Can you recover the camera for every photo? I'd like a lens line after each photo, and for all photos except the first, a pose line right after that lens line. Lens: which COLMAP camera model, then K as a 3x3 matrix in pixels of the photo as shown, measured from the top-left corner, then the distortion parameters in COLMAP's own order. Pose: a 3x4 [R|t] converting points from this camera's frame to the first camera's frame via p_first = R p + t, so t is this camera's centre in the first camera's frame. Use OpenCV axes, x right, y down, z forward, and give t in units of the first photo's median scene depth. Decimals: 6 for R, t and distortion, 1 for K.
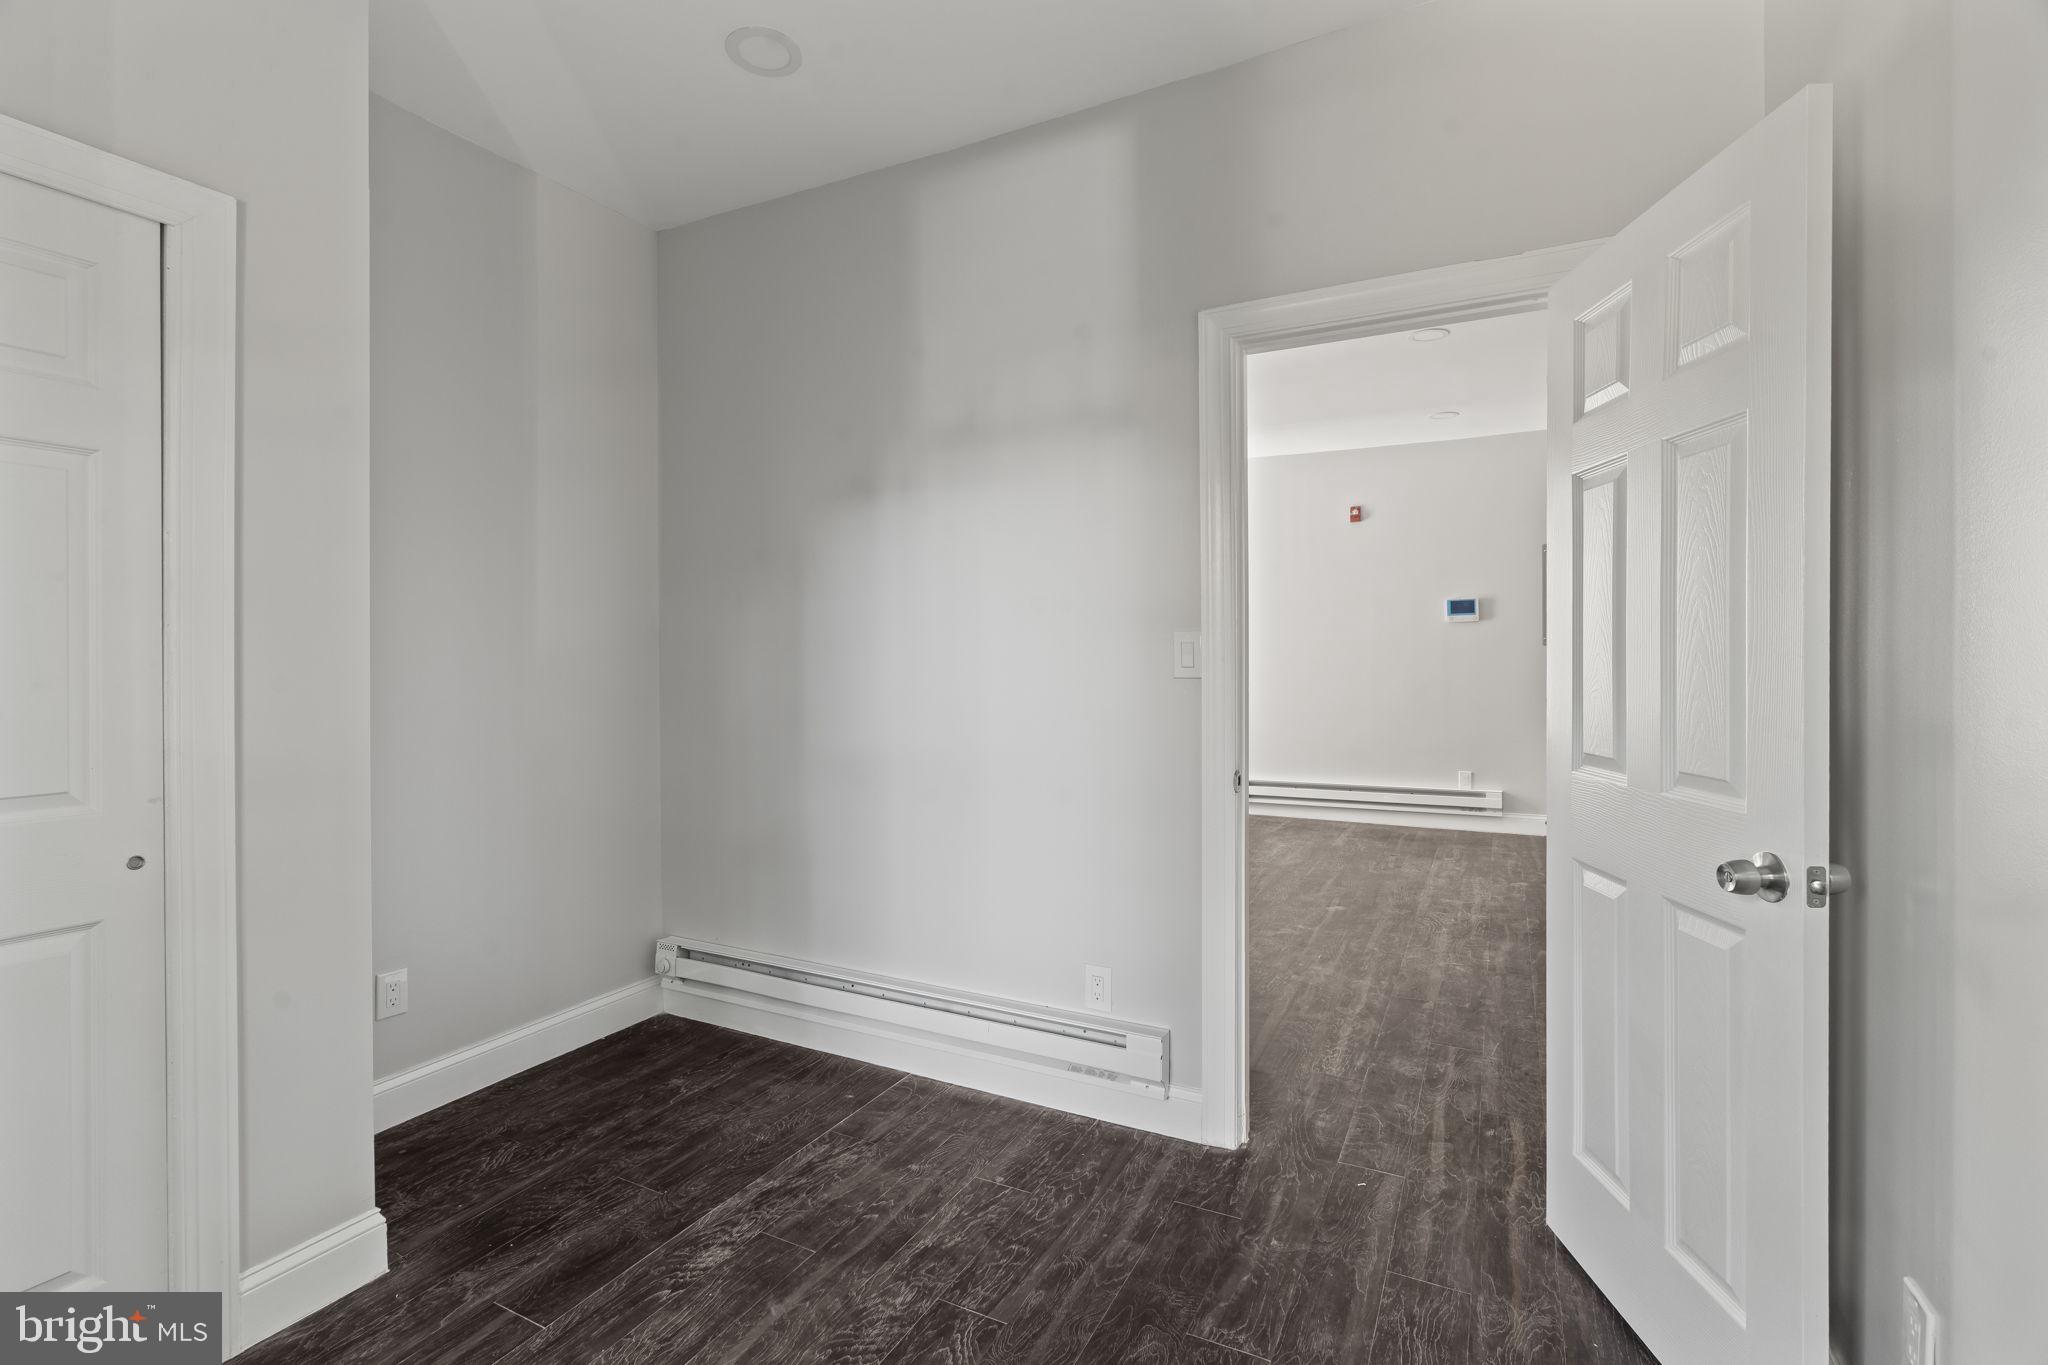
lens RADIAL K [[897.5, 0, 1027.4], [0, 897.5, 647.3], [0, 0, 1]] dist [-0.009209, 0.000342]
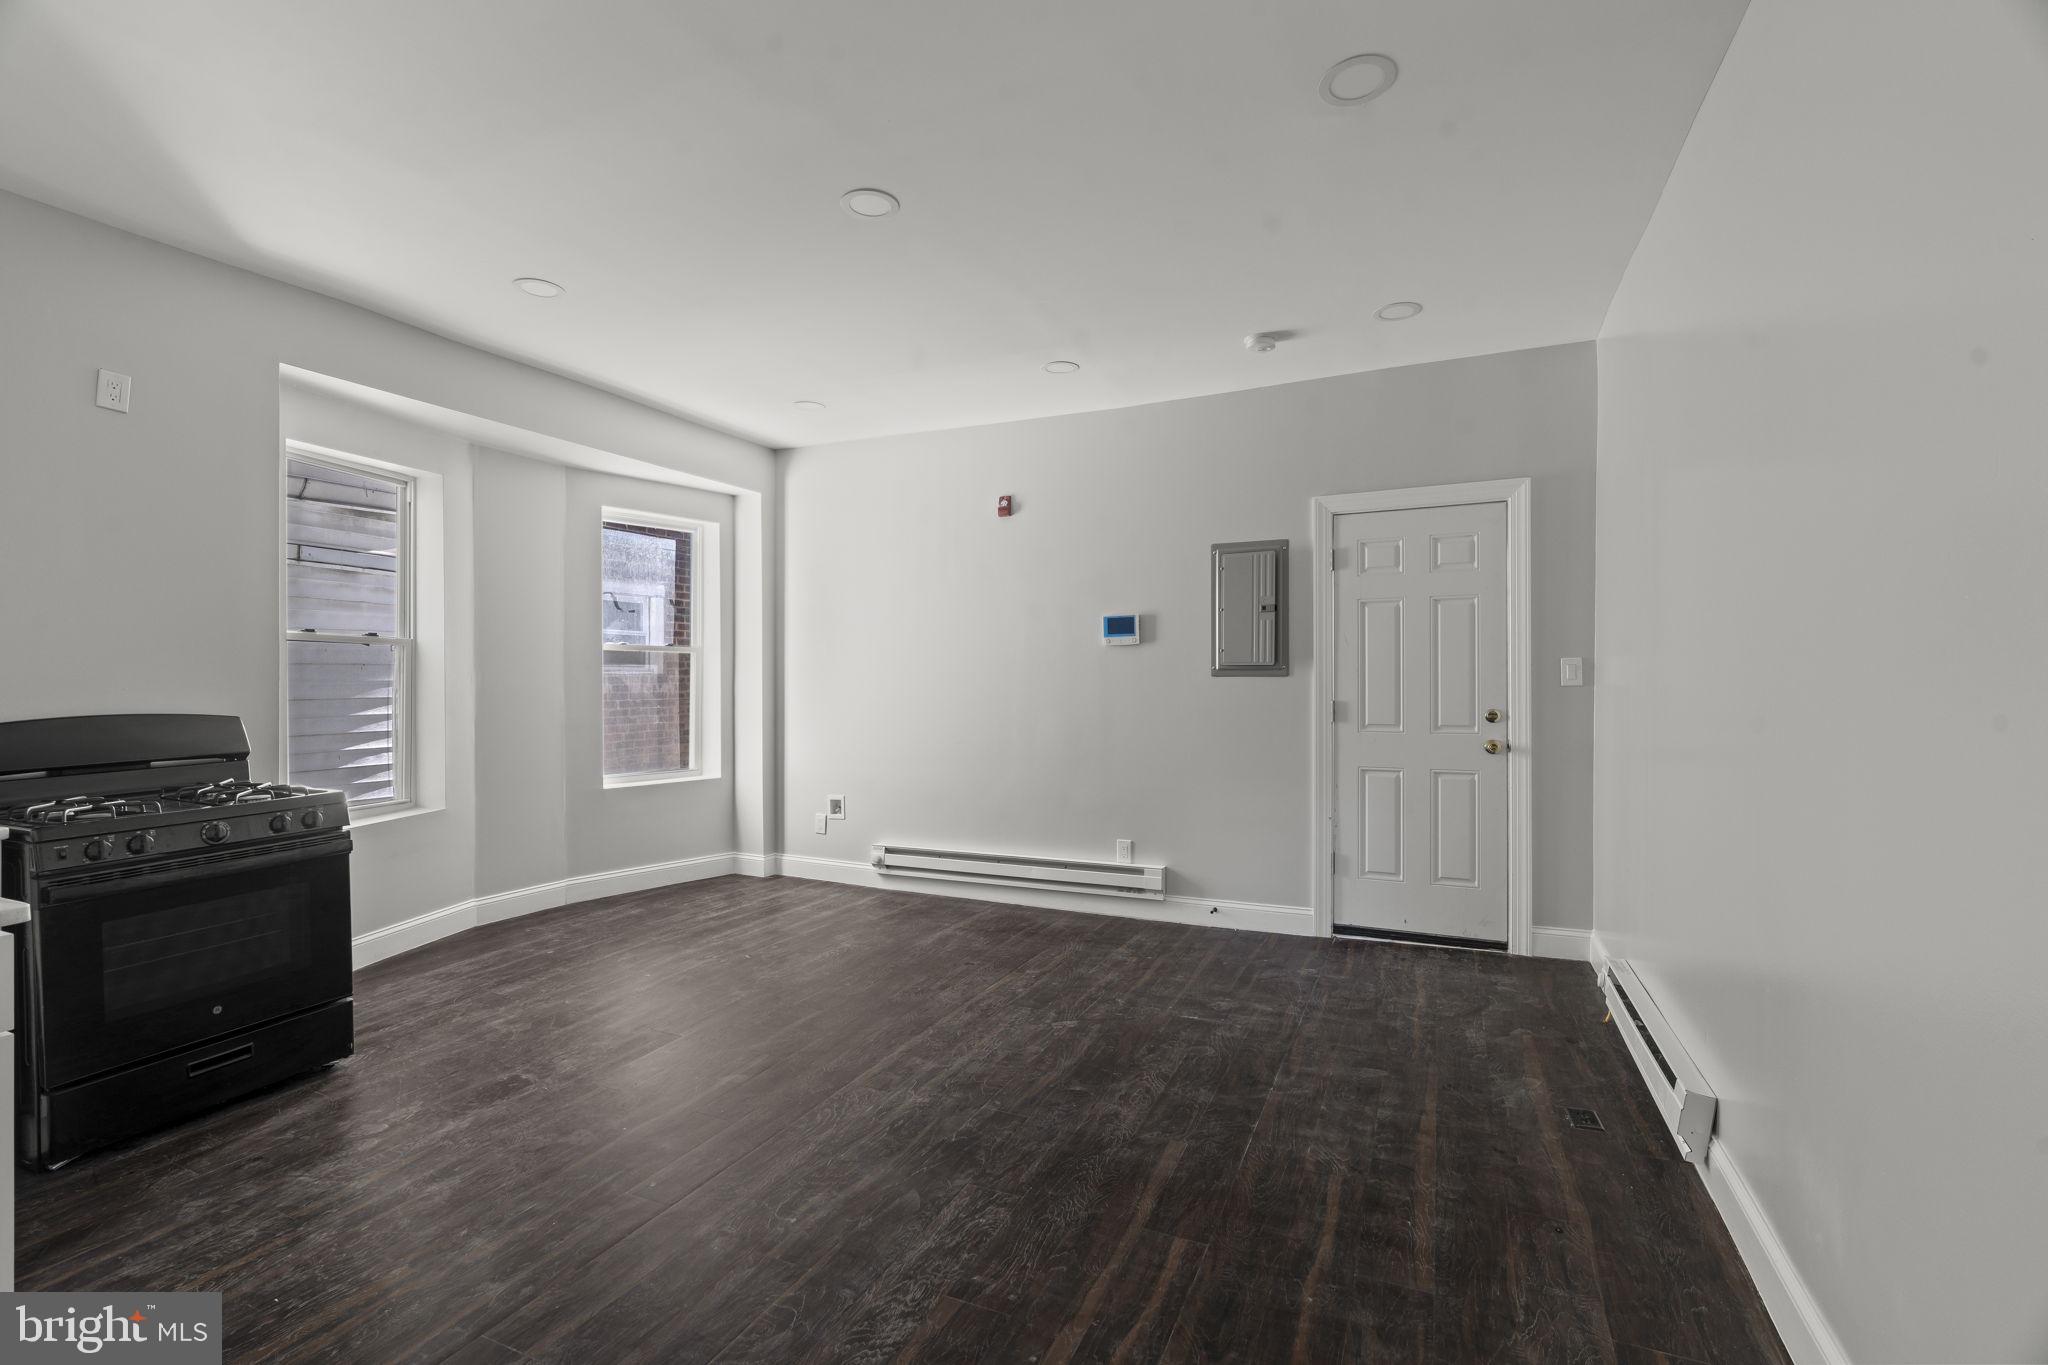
lens RADIAL K [[897.5, 0, 1017.5], [0, 897.5, 686.3], [0, 0, 1]] dist [-0.009209, 0.000342]
pose [[0.998824, 0.003027, 0.048384, 0.364183], [-0.003557, 0.999934, 0.010881, -0.001597], [-0.048348, -0.011040, 0.998770, 0.240905]]
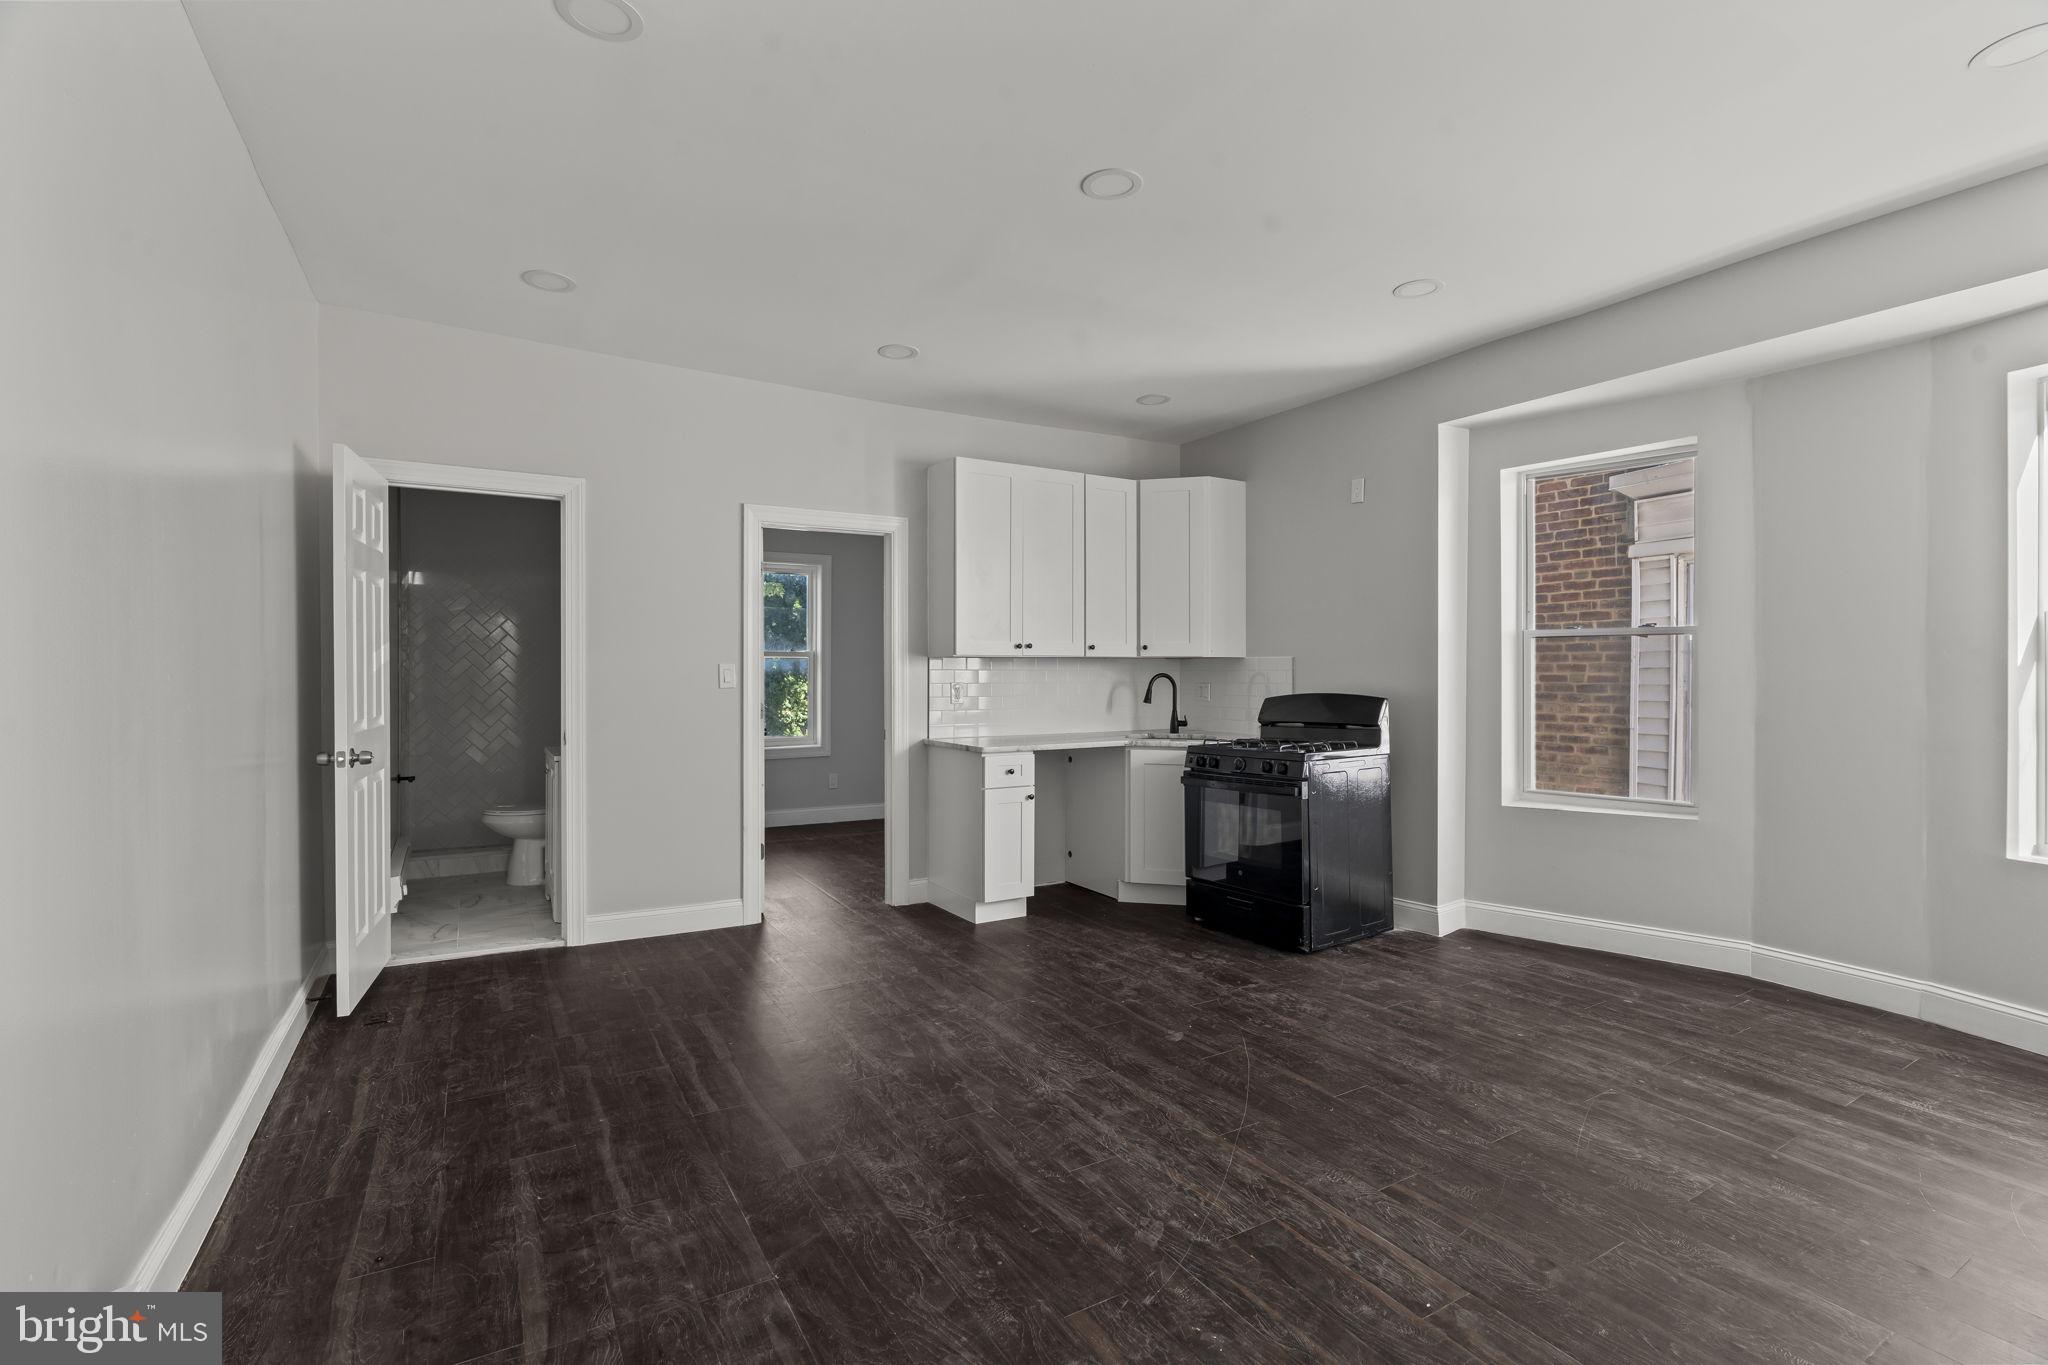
lens RADIAL K [[897.5, 0, 1006.4], [0, 897.5, 686.8], [0, 0, 1]] dist [-0.009209, 0.000342]
pose [[-0.520617, 0.017861, -0.853603, 0.713642], [0.006591, 0.999835, 0.016902, -0.000401], [0.853765, 0.003173, -0.520649, 0.878948]]
